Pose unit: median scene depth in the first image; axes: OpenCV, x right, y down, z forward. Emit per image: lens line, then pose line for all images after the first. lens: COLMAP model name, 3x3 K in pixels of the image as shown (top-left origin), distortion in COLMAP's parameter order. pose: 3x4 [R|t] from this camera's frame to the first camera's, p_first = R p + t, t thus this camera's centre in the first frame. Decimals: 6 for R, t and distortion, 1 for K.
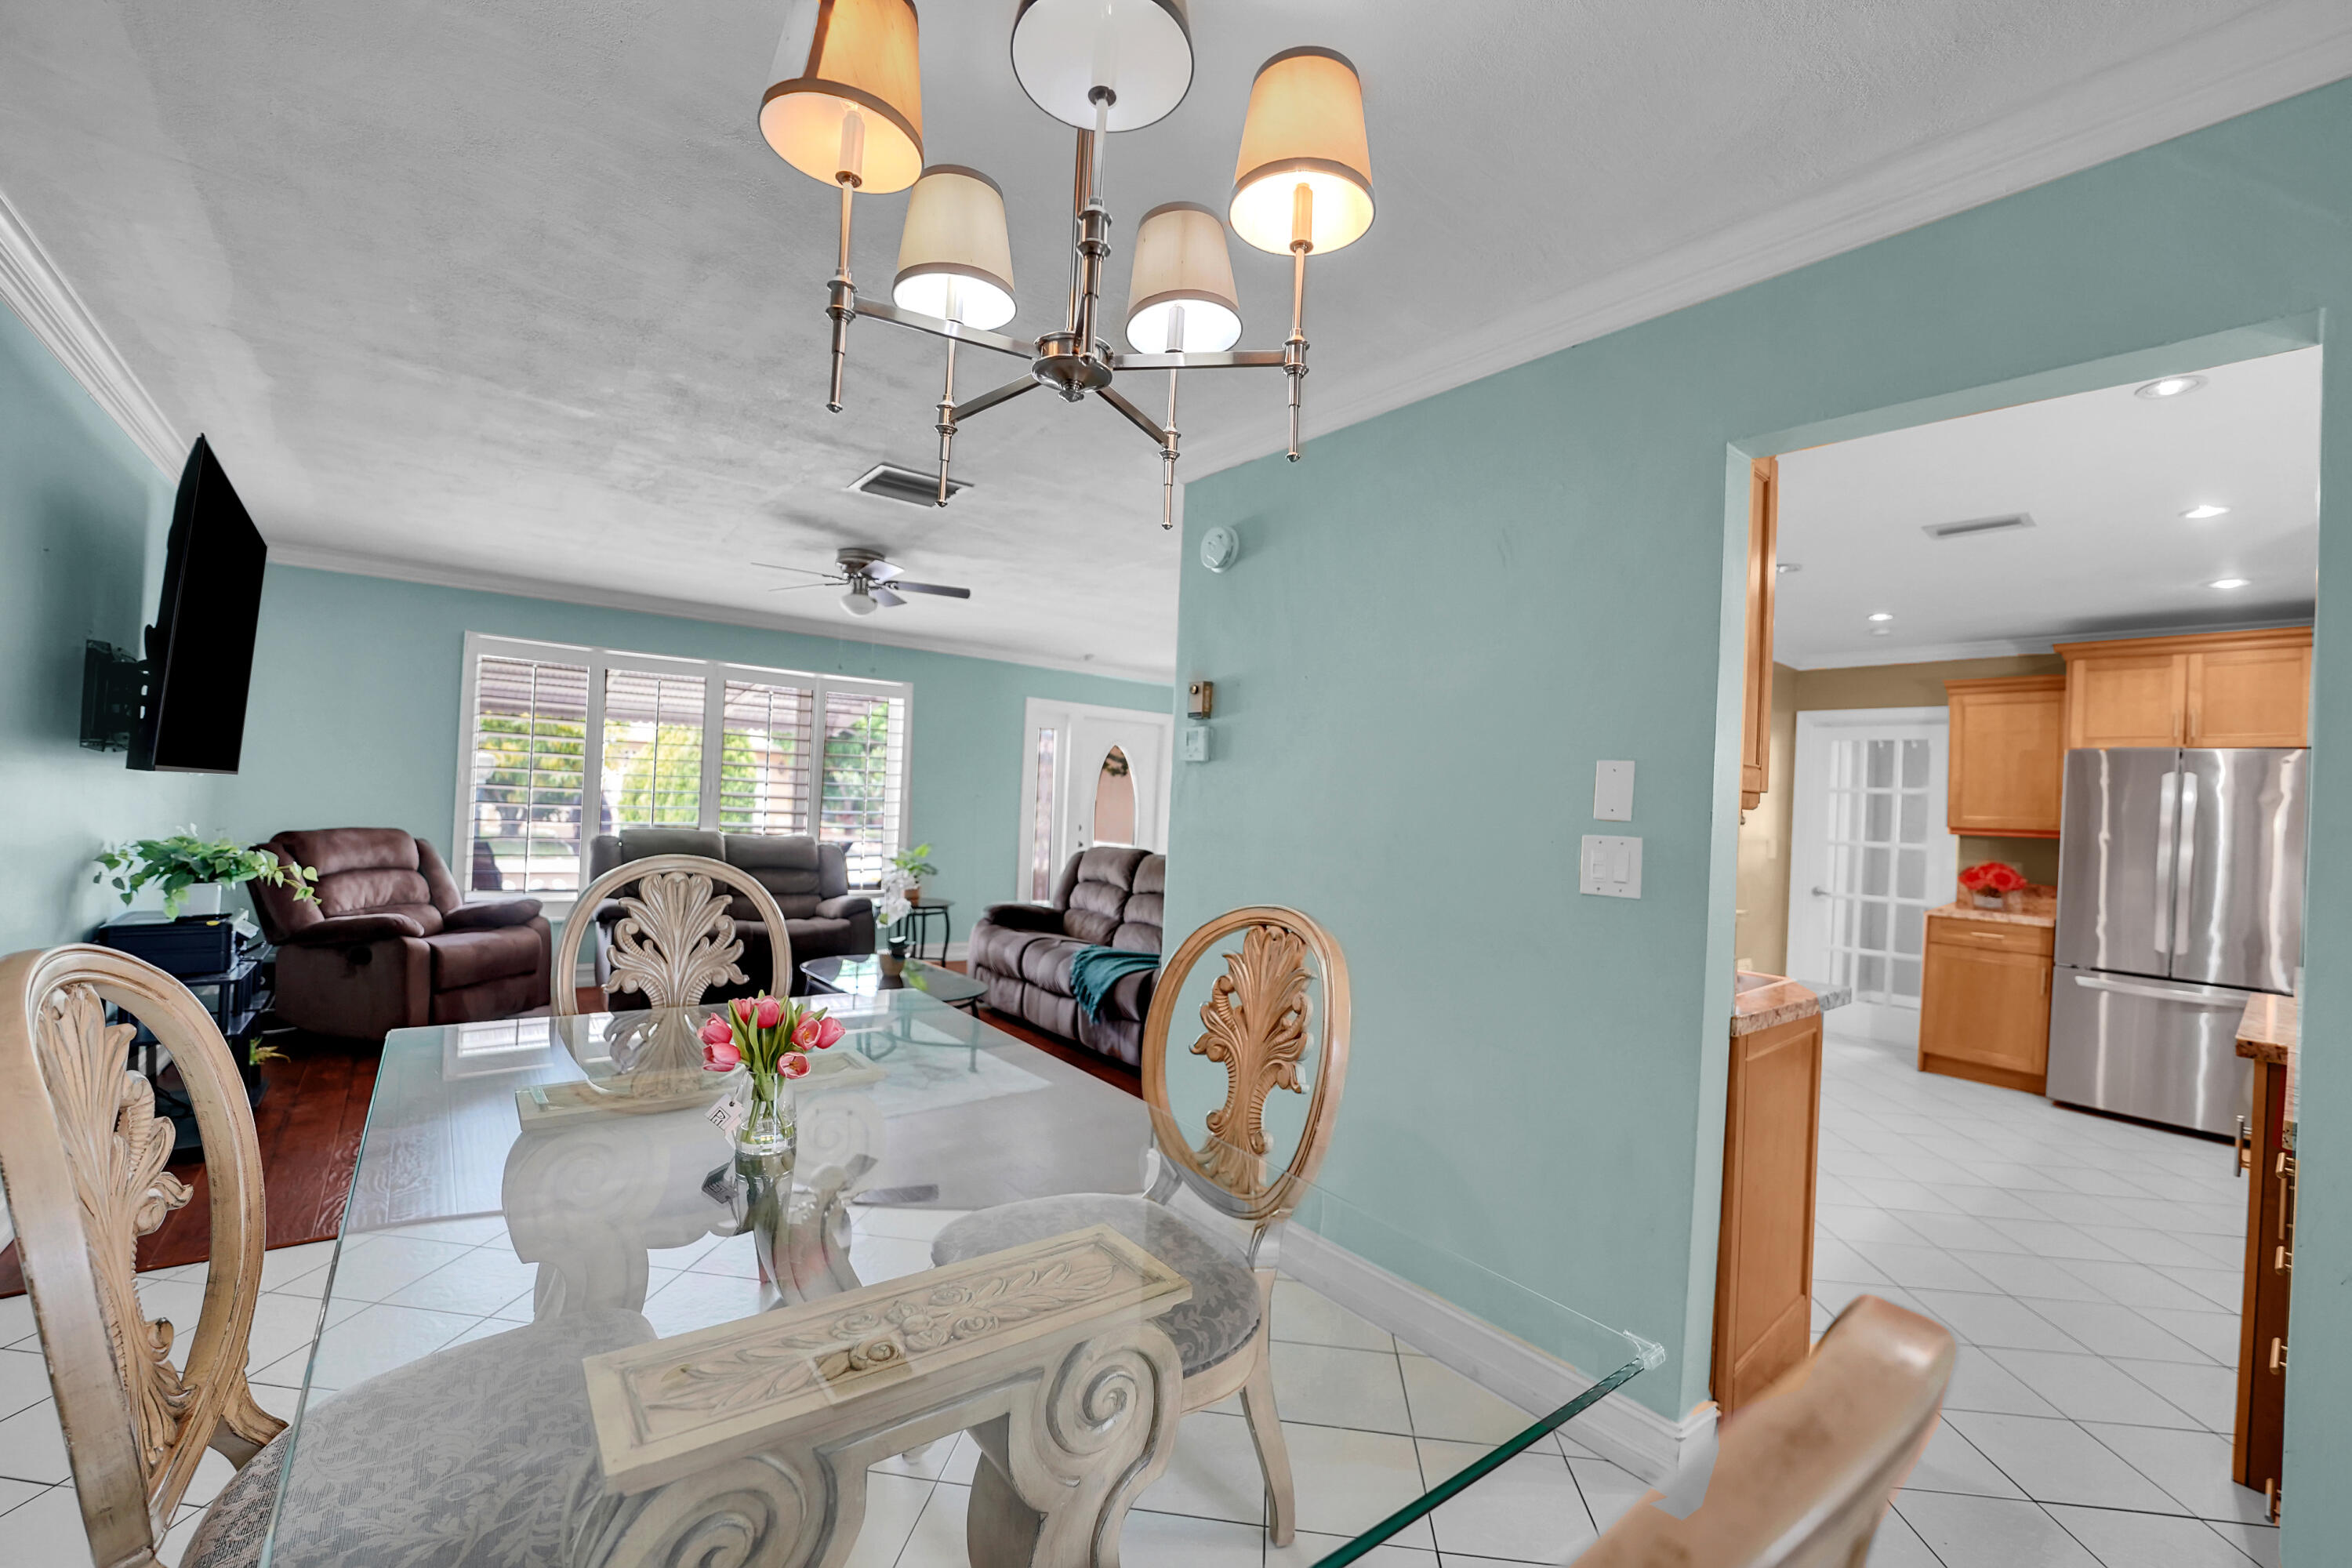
lens RADIAL K [[957.1, 0, 1170.1], [0, 957.1, 790.3], [0, 0, 1]] dist [-0.033938, 0.005174]
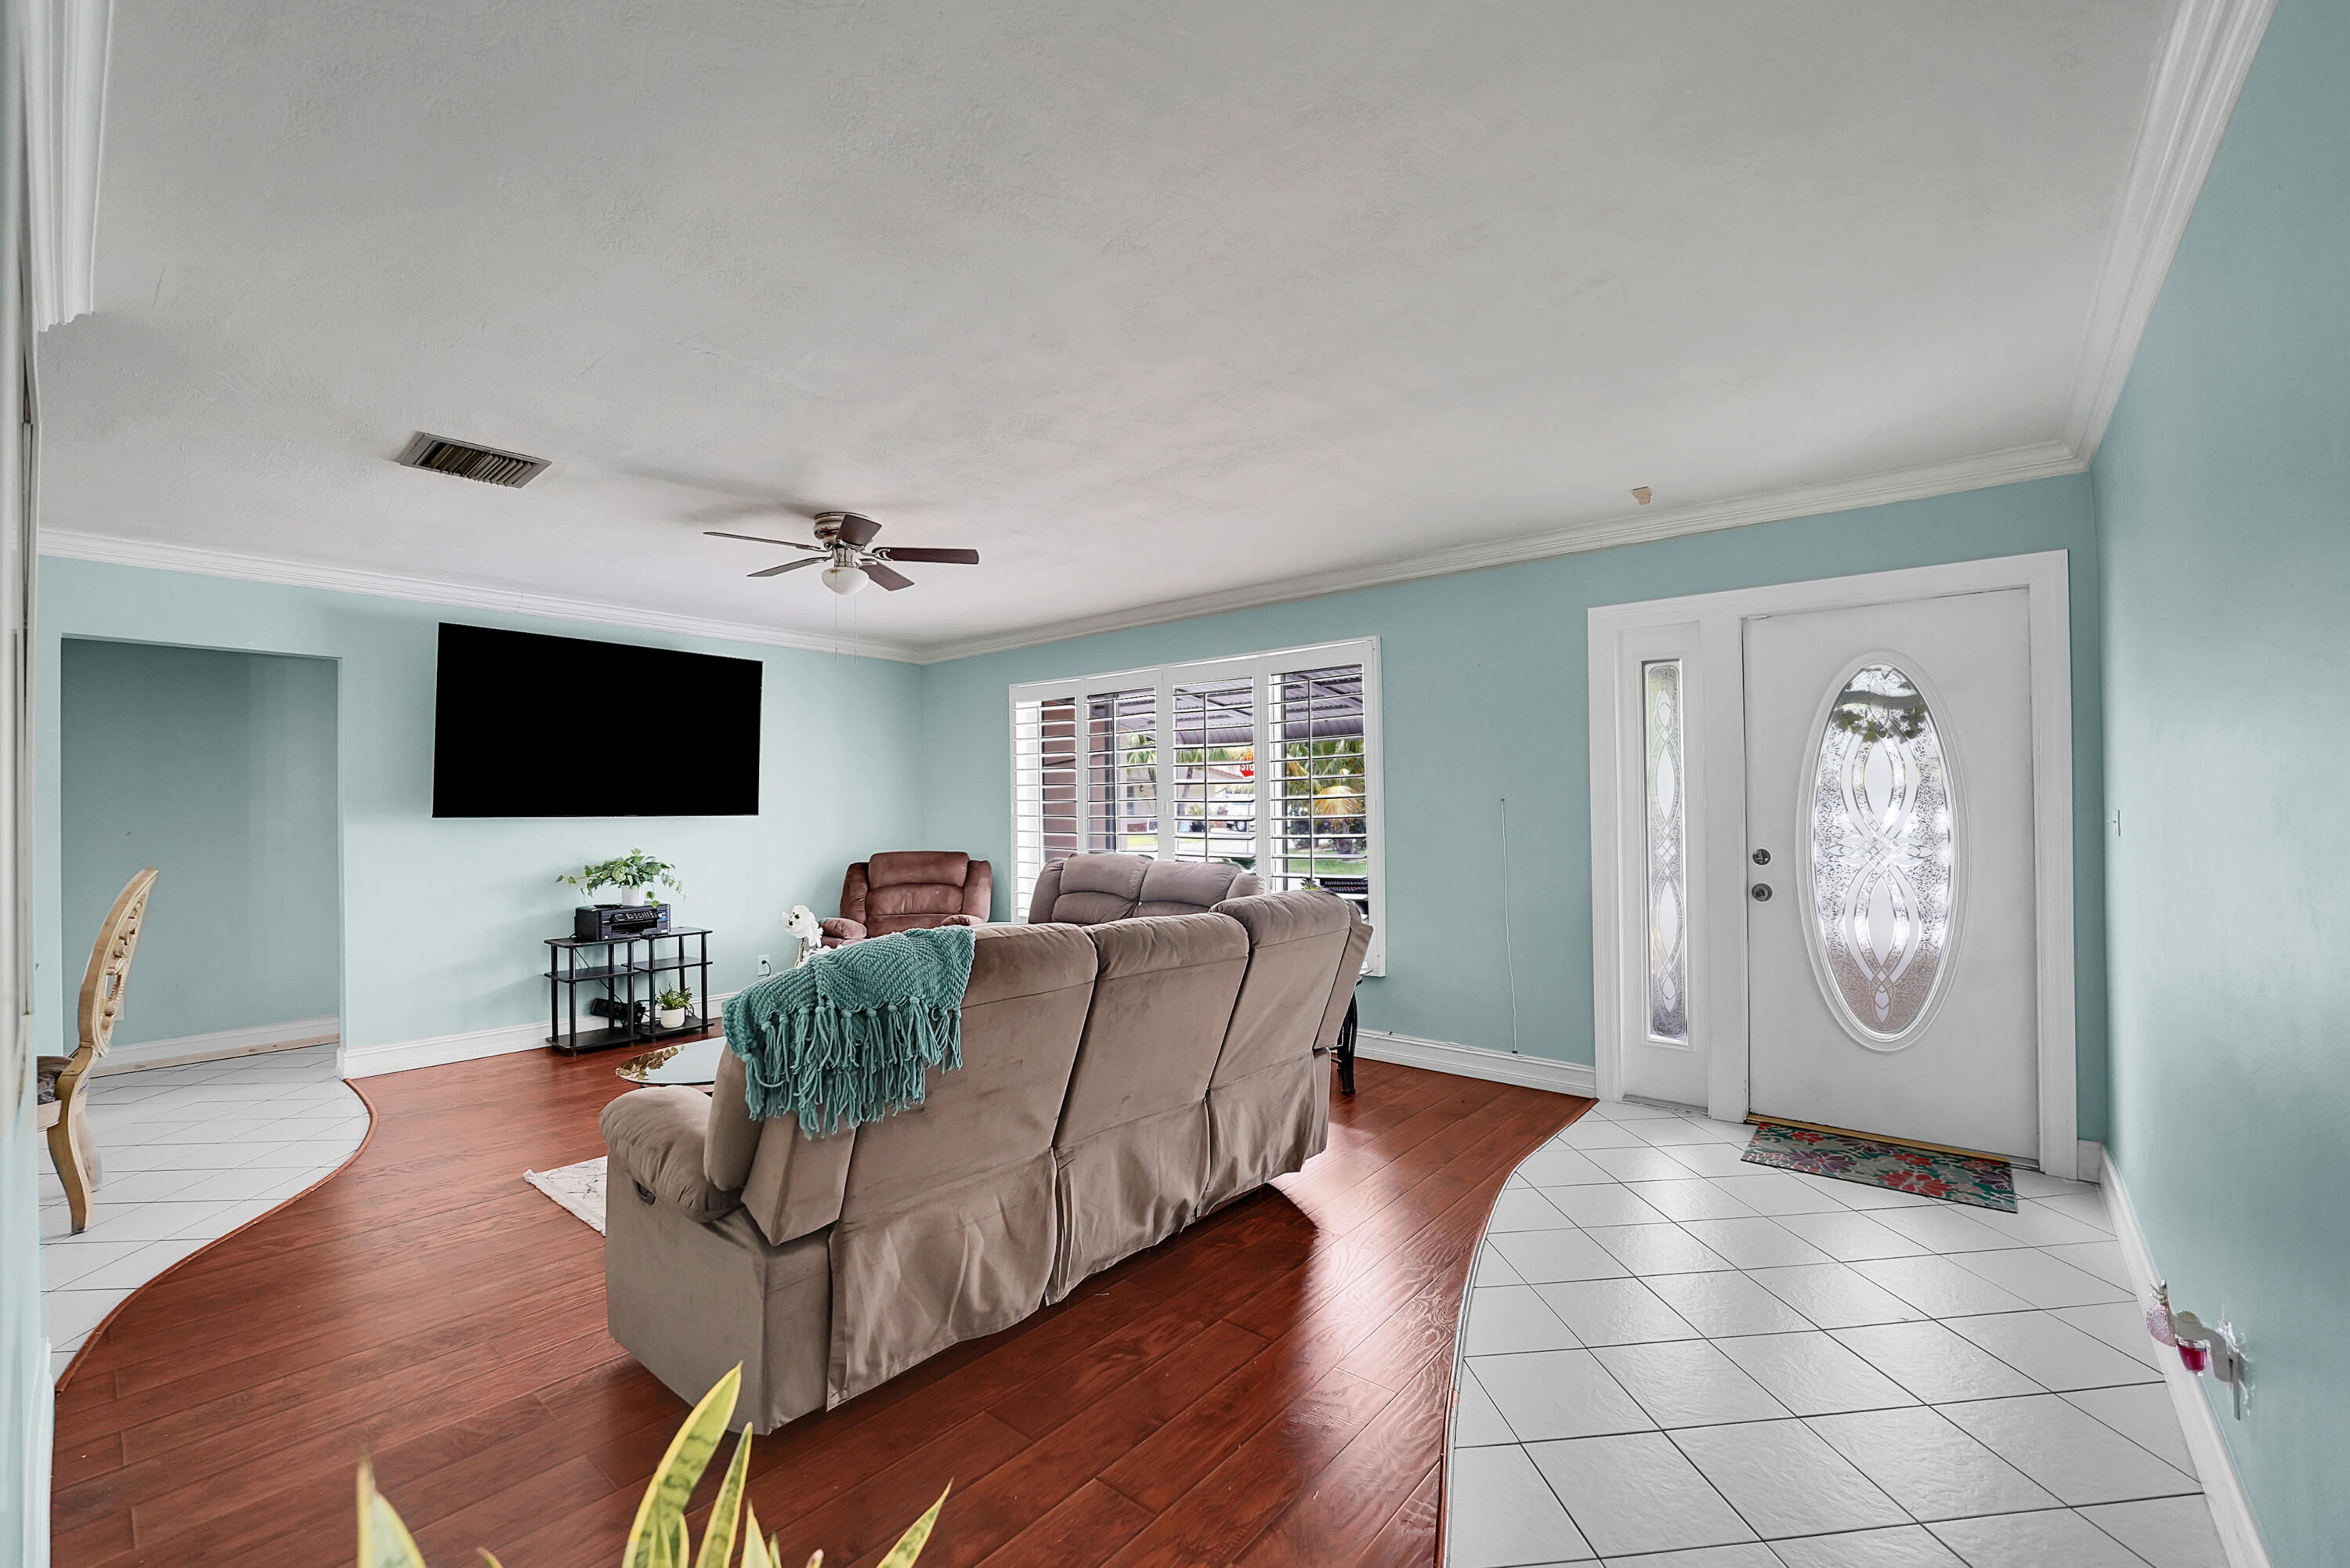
lens RADIAL K [[956.2, 0, 1169.1], [0, 956.2, 790.3], [0, 0, 1]] dist [-0.033938, 0.005174]
pose [[0.193943, -0.078357, -0.977879, 0.509754], [0.021996, 0.996902, -0.075519, 0.057913], [0.980766, -0.006863, 0.195065, 1.038329]]
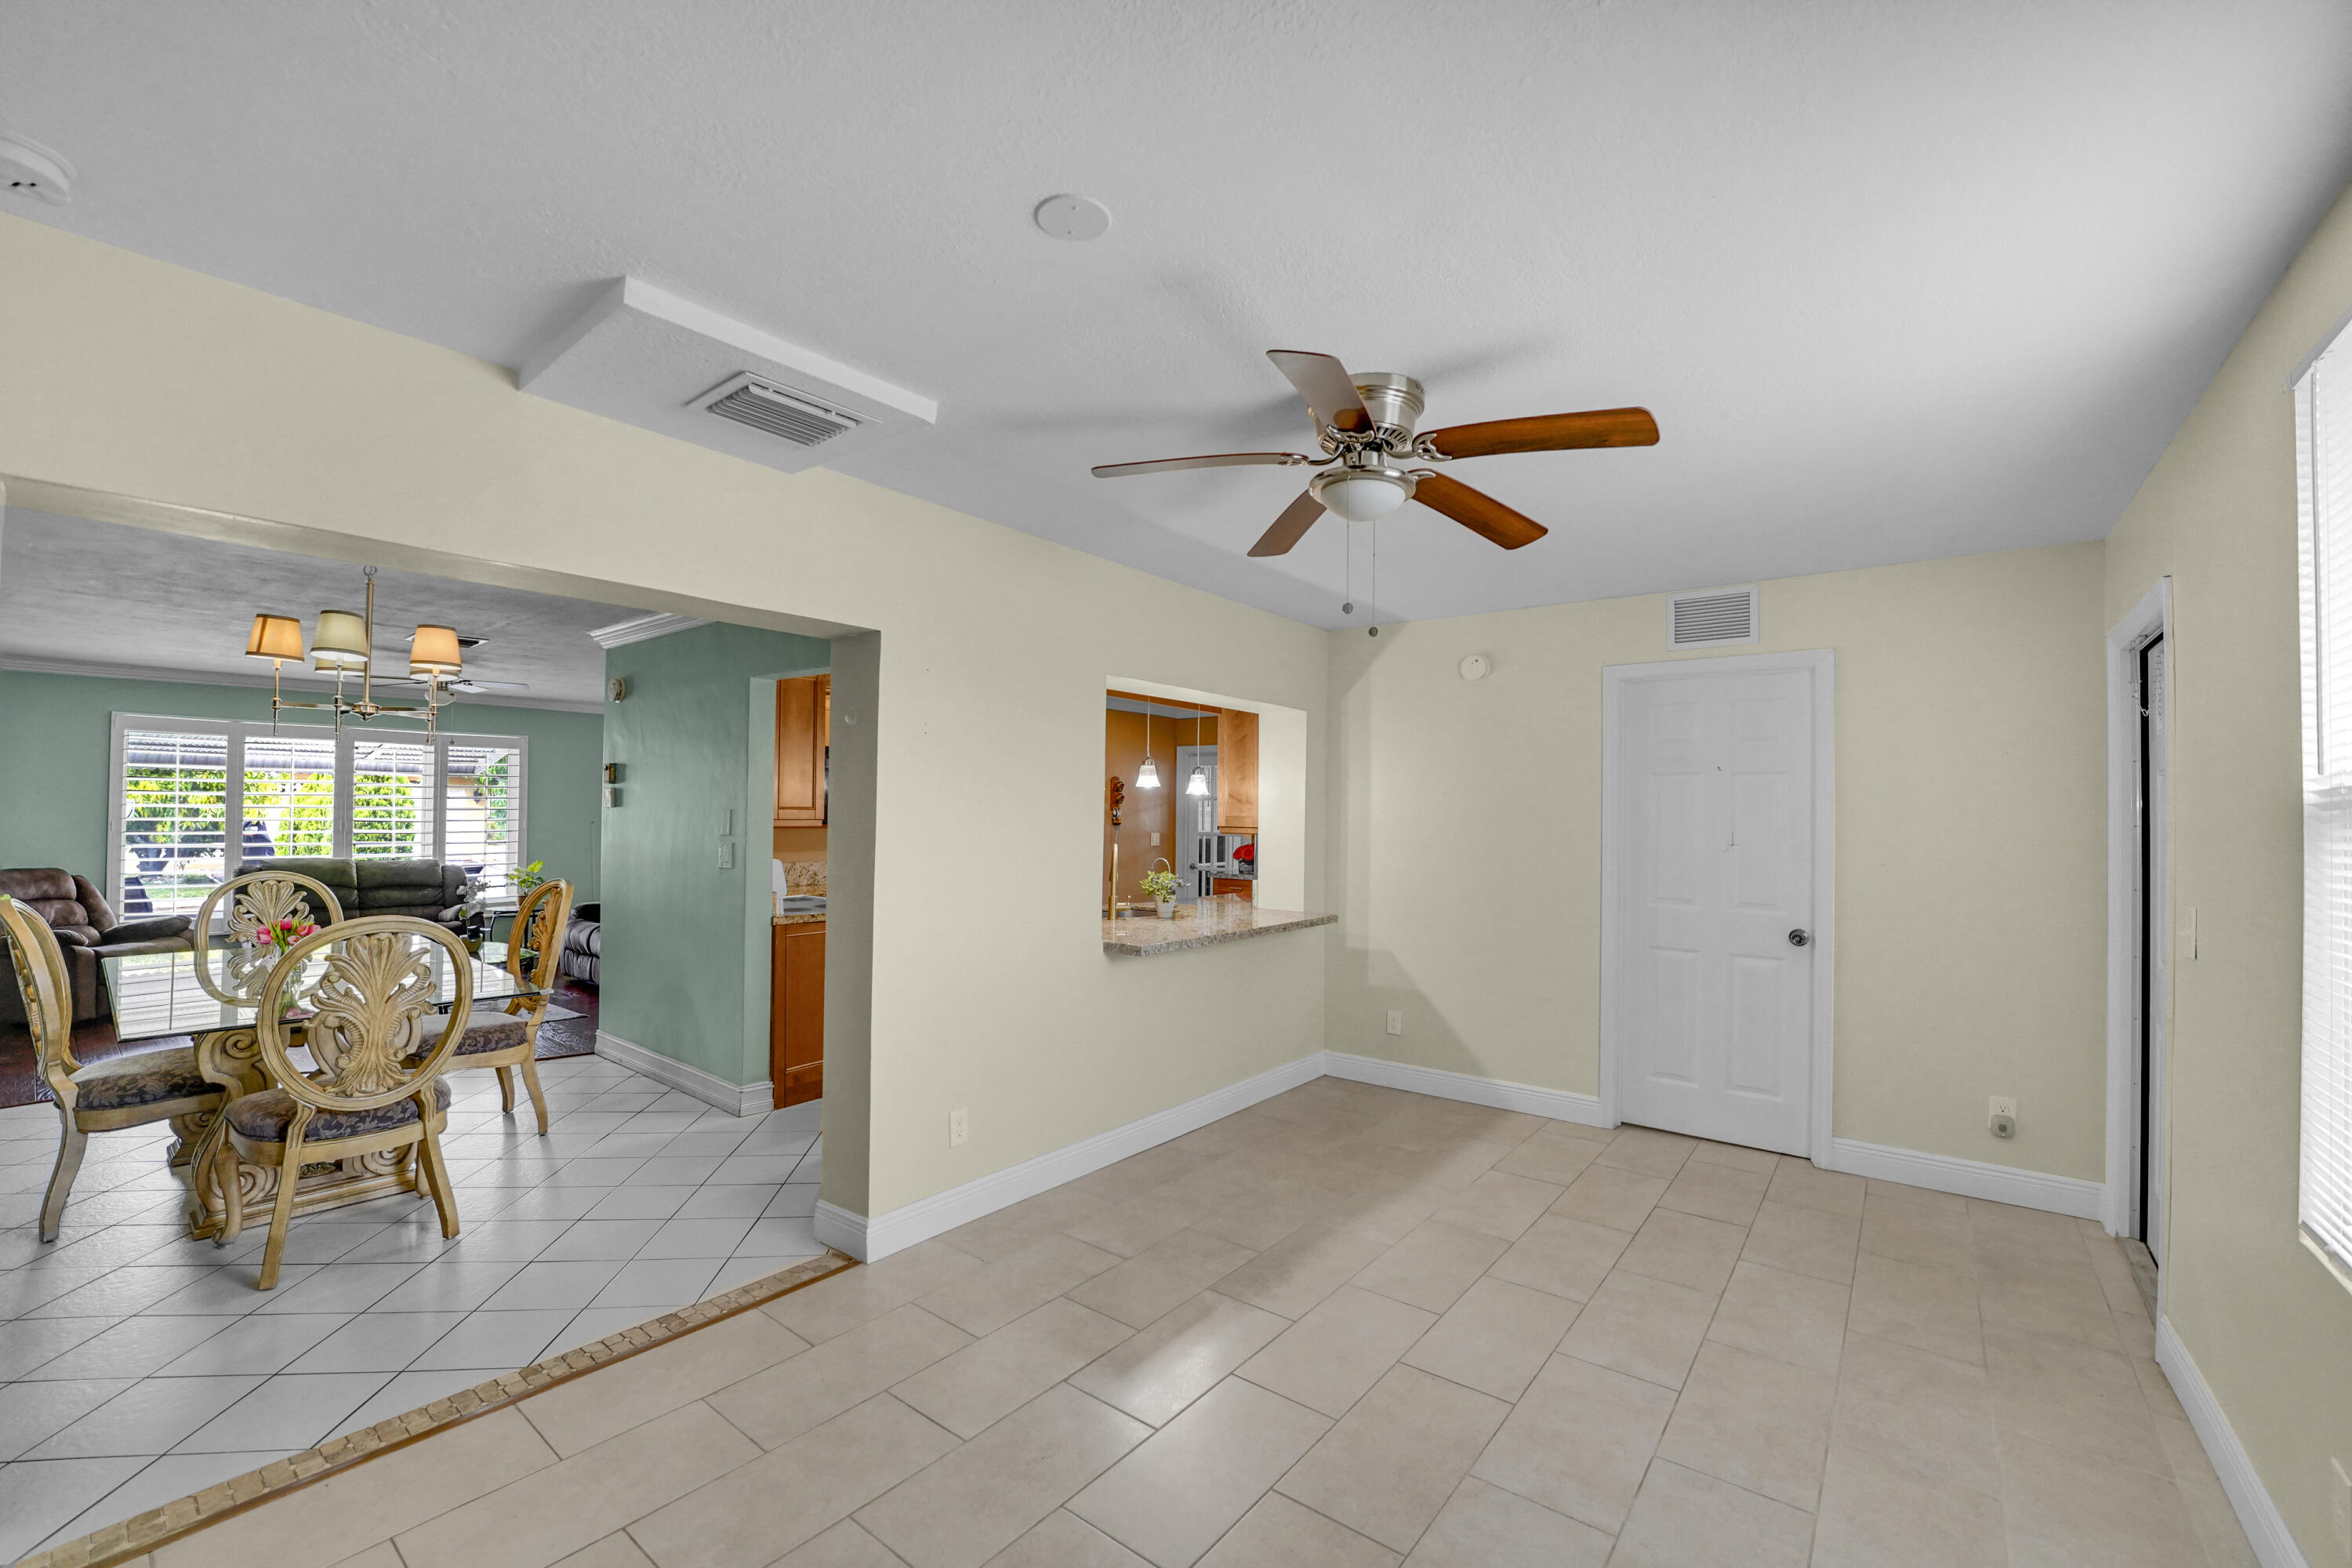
lens RADIAL K [[957.1, 0, 1170.1], [0, 957.1, 790.3], [0, 0, 1]] dist [-0.033938, 0.005174]
pose [[0.974413, -0.031246, 0.222583, 0.390068], [0.032397, 0.999474, -0.001521, -0.014575], [-0.222419, 0.008694, 0.974913, -0.575642]]
